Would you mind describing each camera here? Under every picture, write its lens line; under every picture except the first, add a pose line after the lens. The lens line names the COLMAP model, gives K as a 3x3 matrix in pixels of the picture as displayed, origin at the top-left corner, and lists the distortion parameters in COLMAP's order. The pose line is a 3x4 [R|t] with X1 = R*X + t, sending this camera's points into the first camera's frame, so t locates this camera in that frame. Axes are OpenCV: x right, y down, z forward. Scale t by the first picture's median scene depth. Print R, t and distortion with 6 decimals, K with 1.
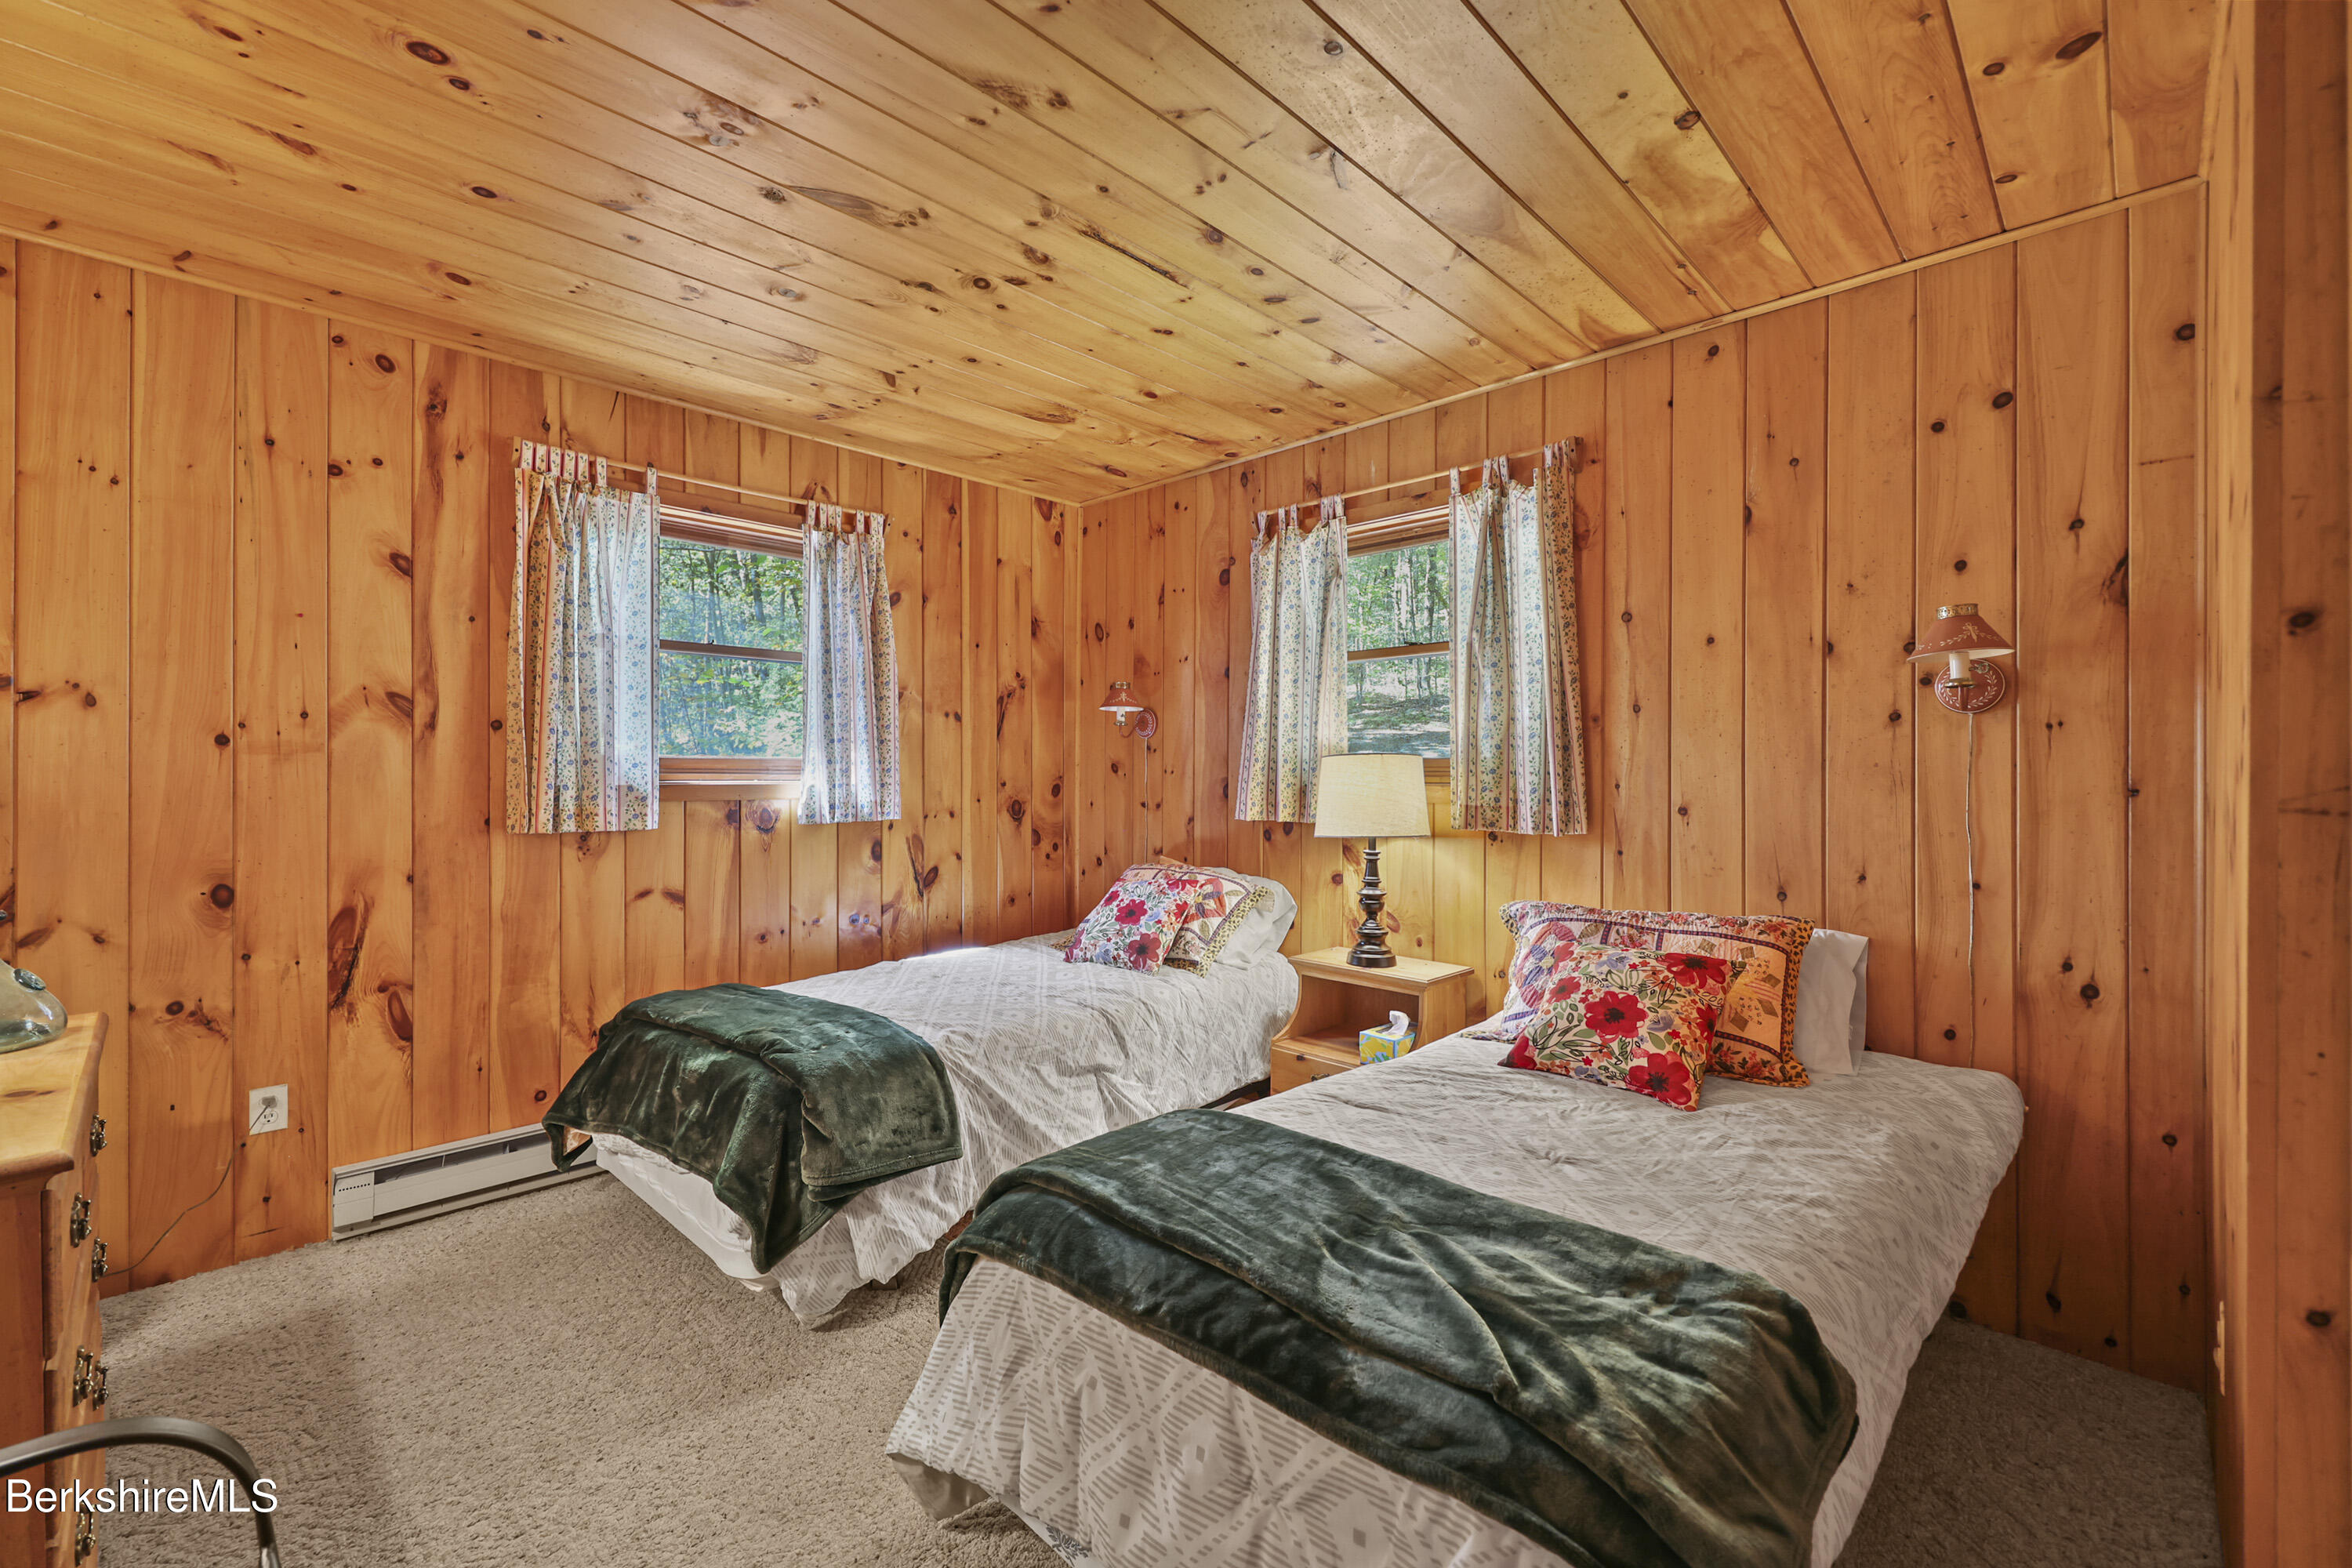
lens RADIAL K [[982.6, 0, 1177.1], [0, 982.6, 776.6], [0, 0, 1]] dist [-0.000390, 0.000083]
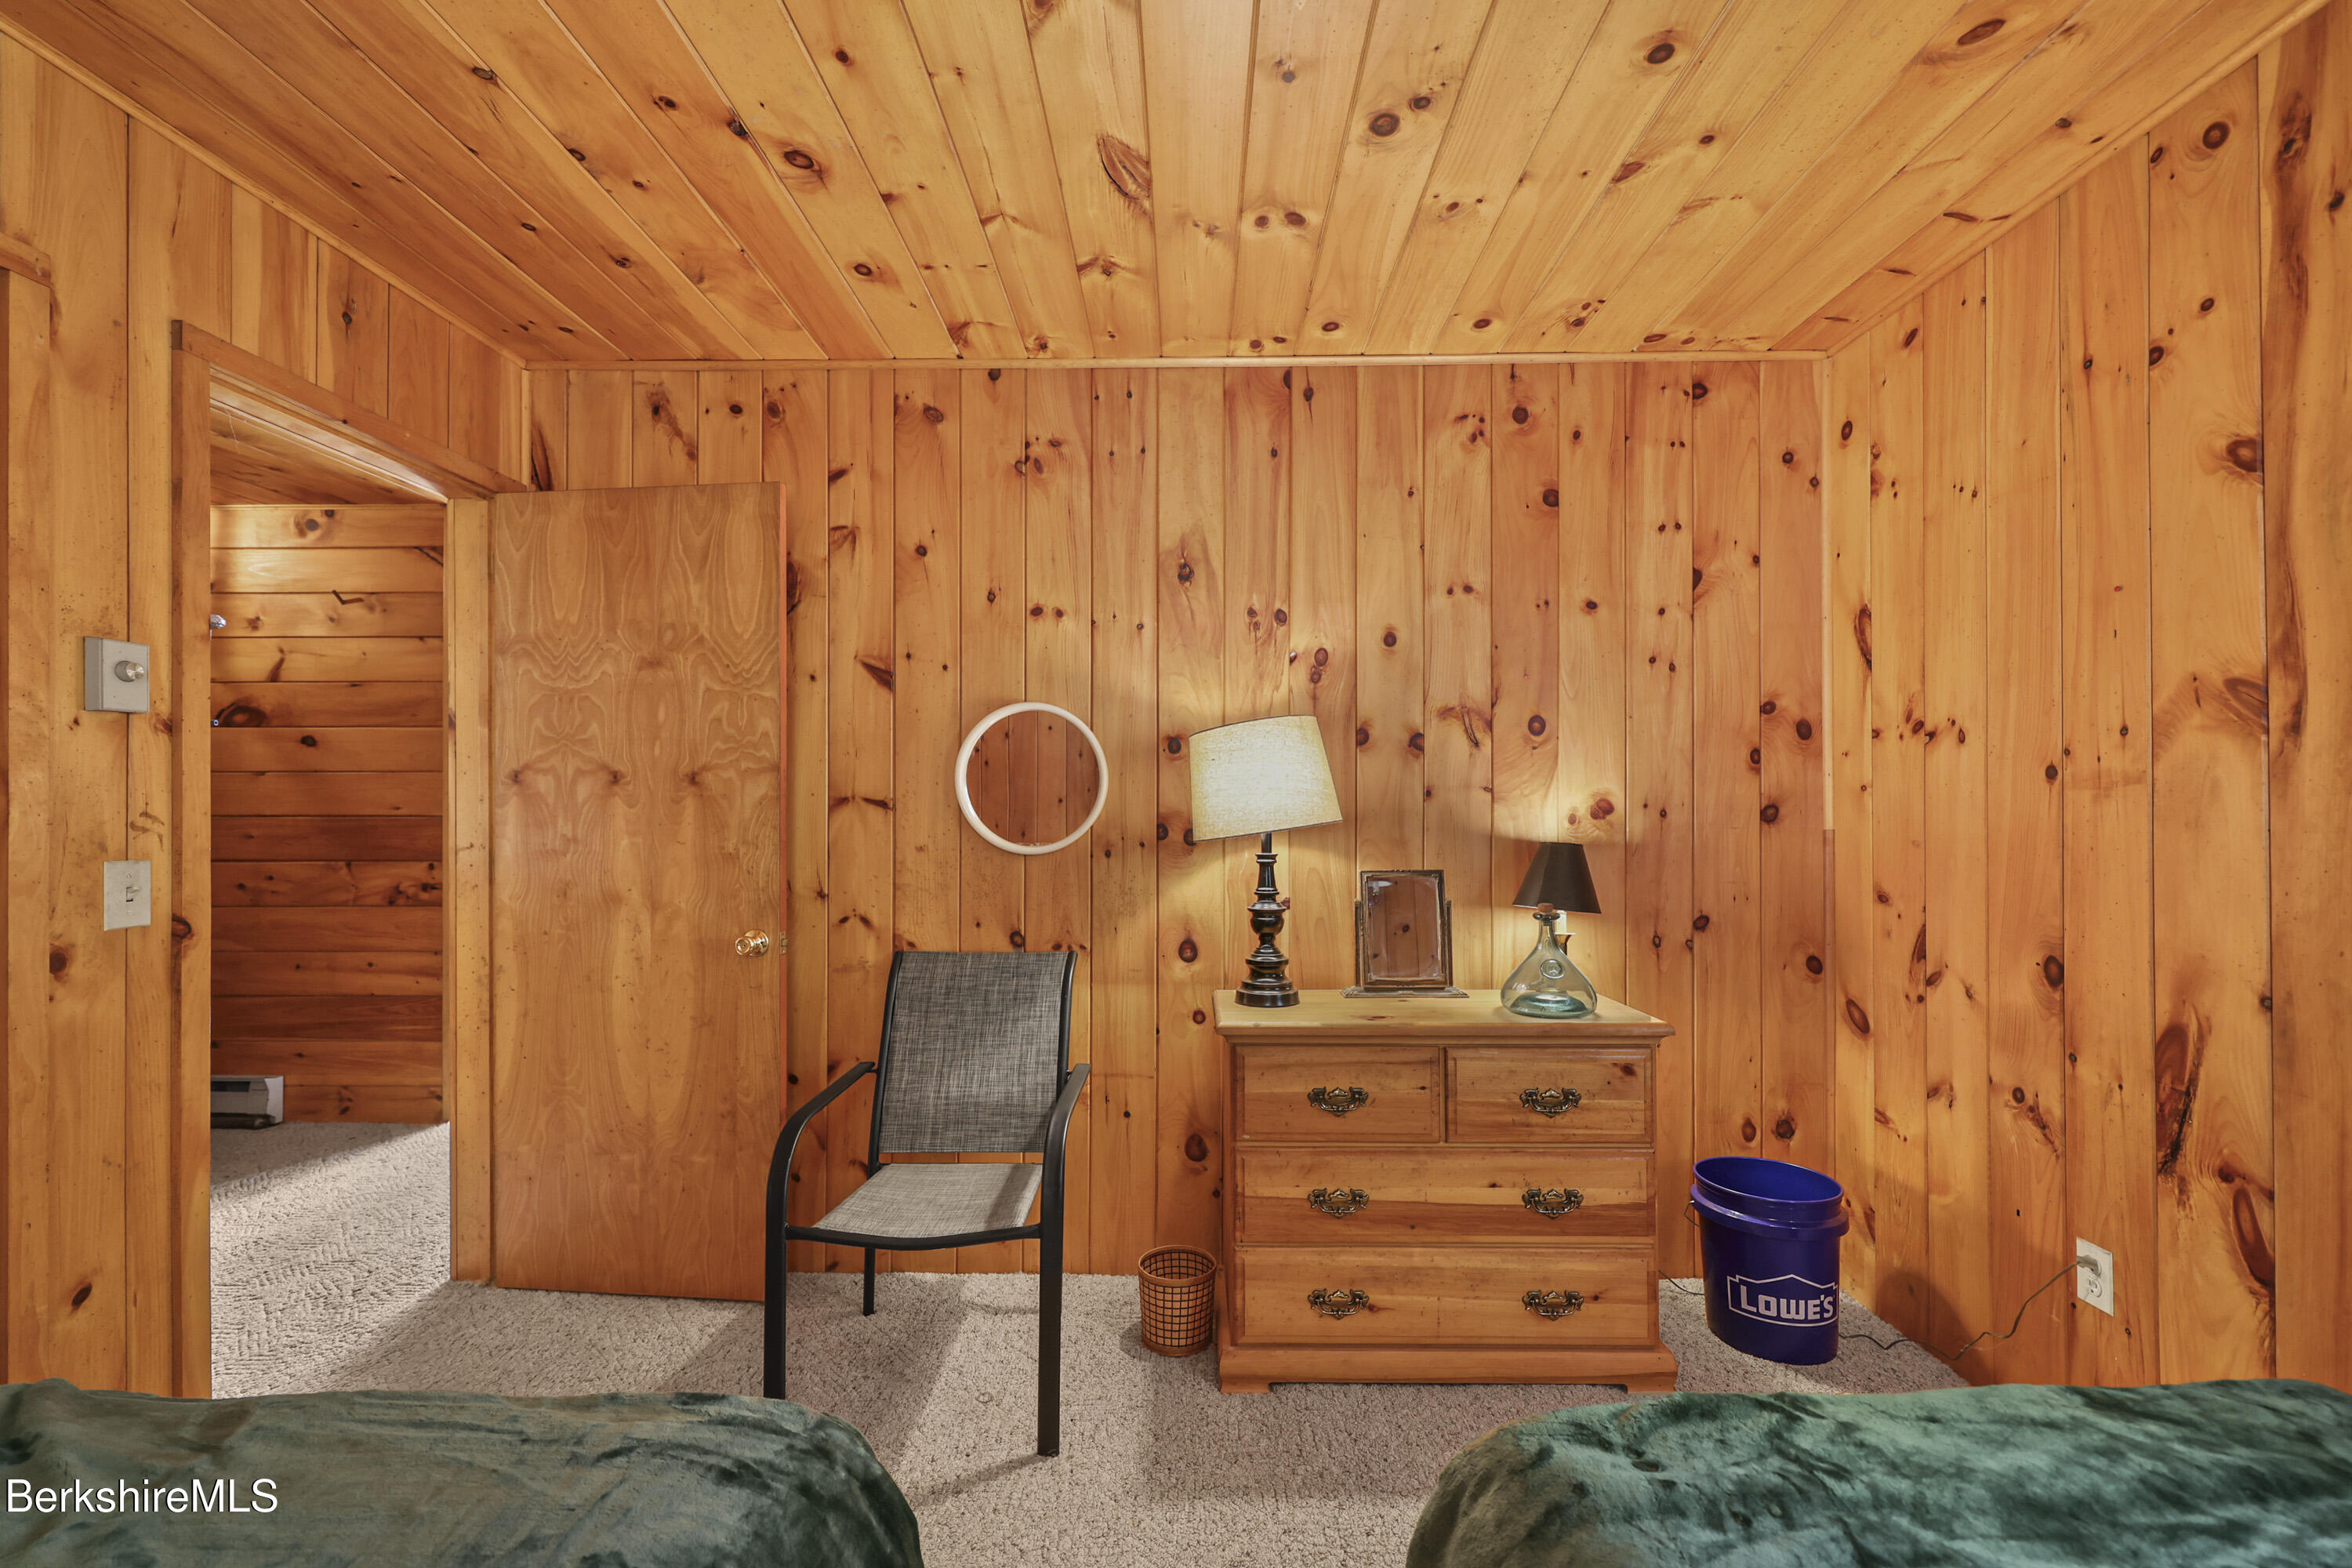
lens RADIAL K [[982.6, 0, 1184.2], [0, 982.6, 805.1], [0, 0, 1]] dist [-0.000390, 0.000083]
pose [[-0.730622, -0.004294, -0.682769, 0.066502], [-0.003273, 0.999991, -0.002787, -0.006226], [0.682775, 0.000198, -0.730629, 1.034813]]
